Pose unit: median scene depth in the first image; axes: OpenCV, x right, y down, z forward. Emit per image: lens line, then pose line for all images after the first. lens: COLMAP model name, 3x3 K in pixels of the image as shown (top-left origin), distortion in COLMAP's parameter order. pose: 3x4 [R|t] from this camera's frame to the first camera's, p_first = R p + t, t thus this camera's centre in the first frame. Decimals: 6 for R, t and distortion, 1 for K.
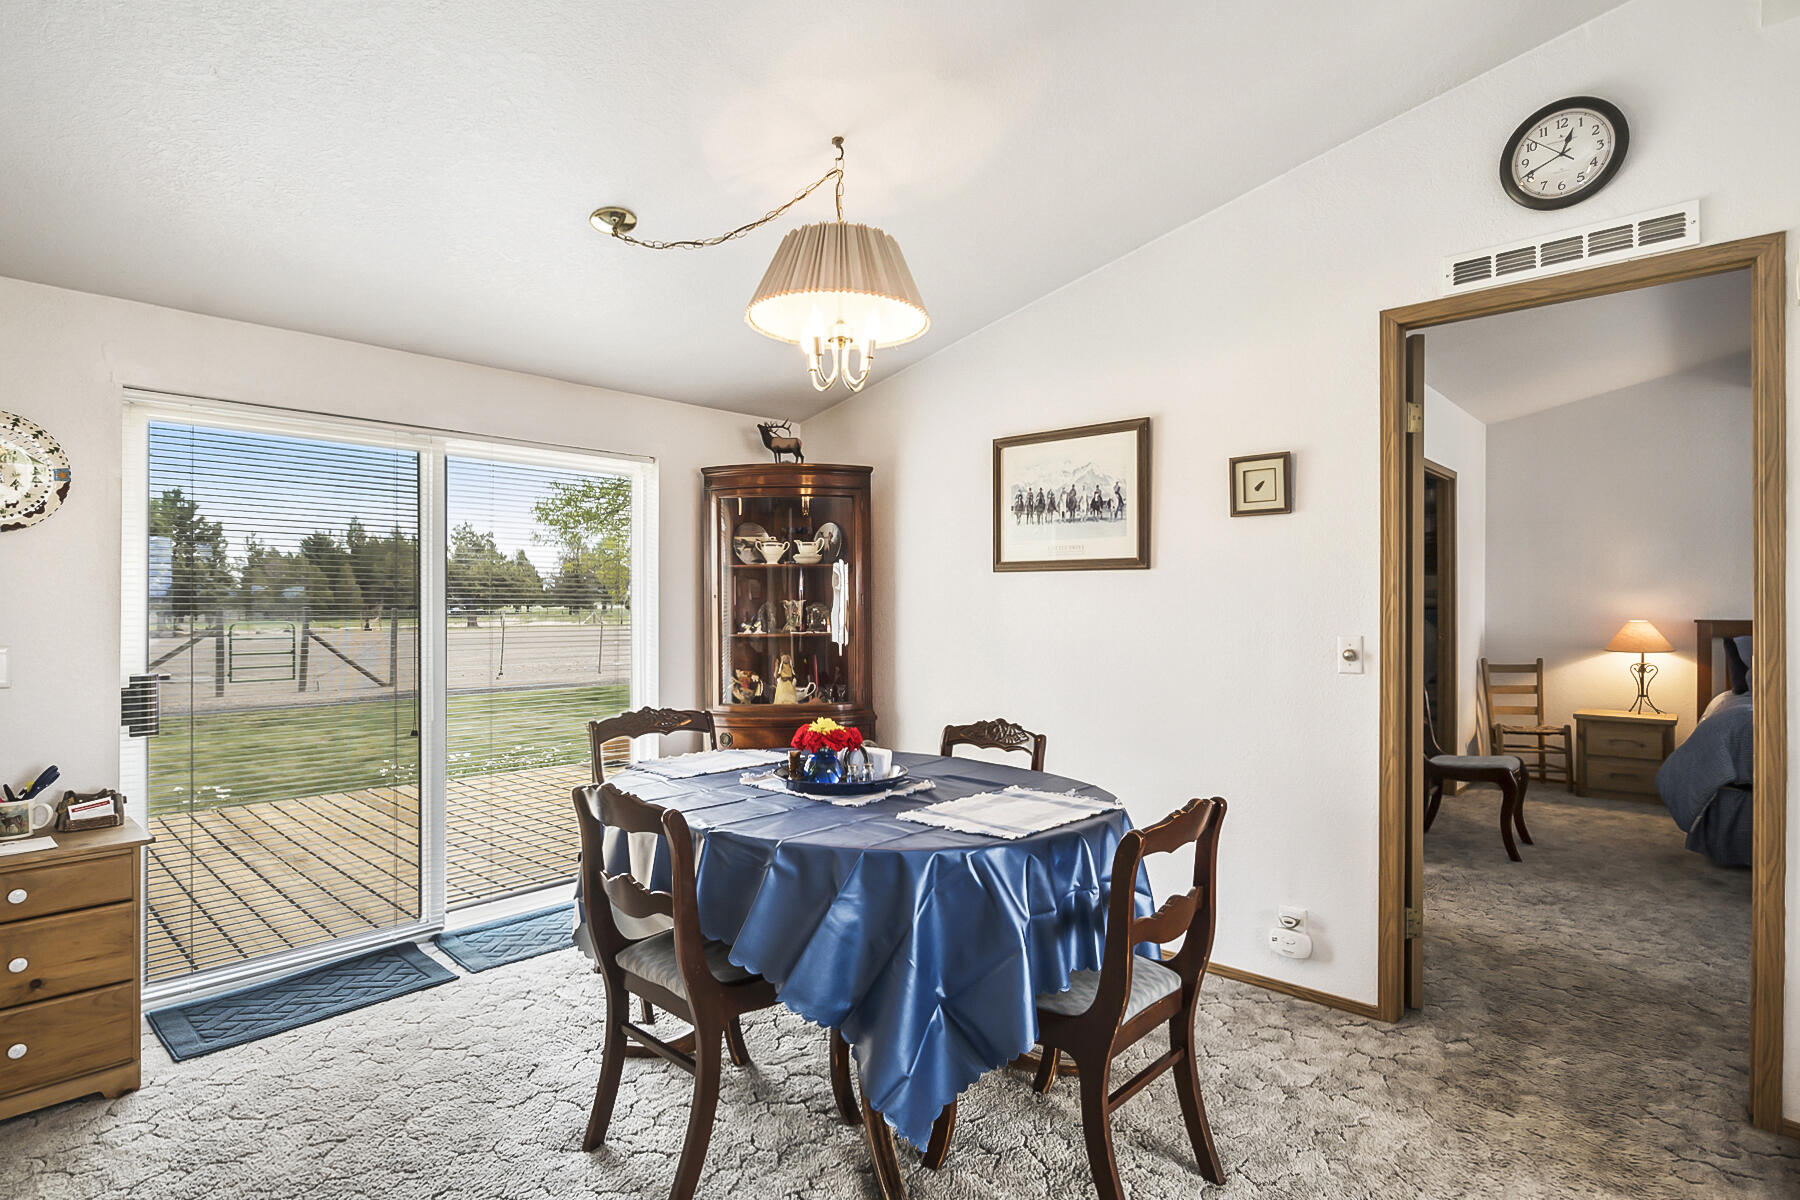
lens RADIAL K [[914.4, 0, 901.2], [0, 914.4, 601.3], [0, 0, 1]] dist [-0.006014, 0.000423]
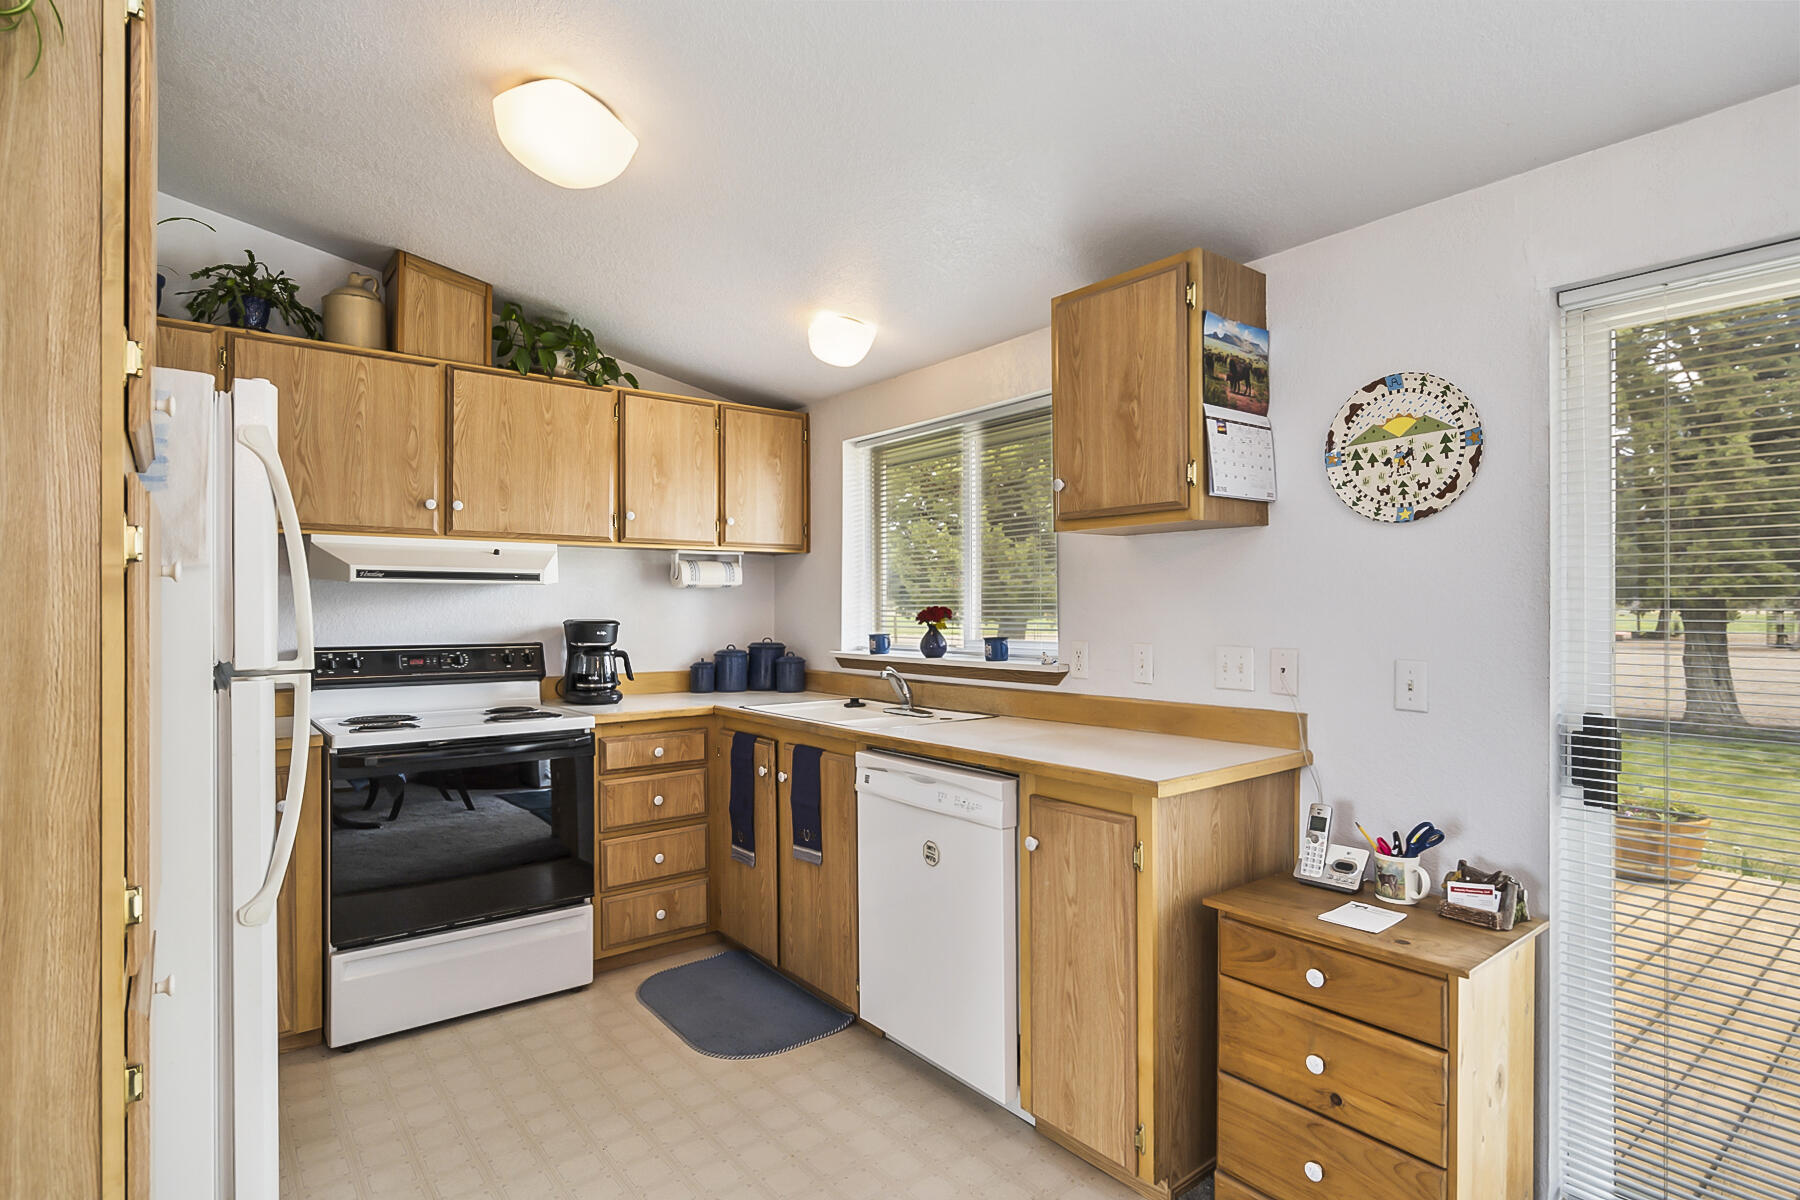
lens RADIAL K [[914.4, 0, 898.2], [0, 914.4, 598.9], [0, 0, 1]] dist [-0.006014, 0.000423]
pose [[-0.147587, -0.000141, -0.989049, -0.109675], [0.004170, 0.999991, -0.000764, -0.006866], [0.989040, -0.004237, -0.147585, 0.650776]]
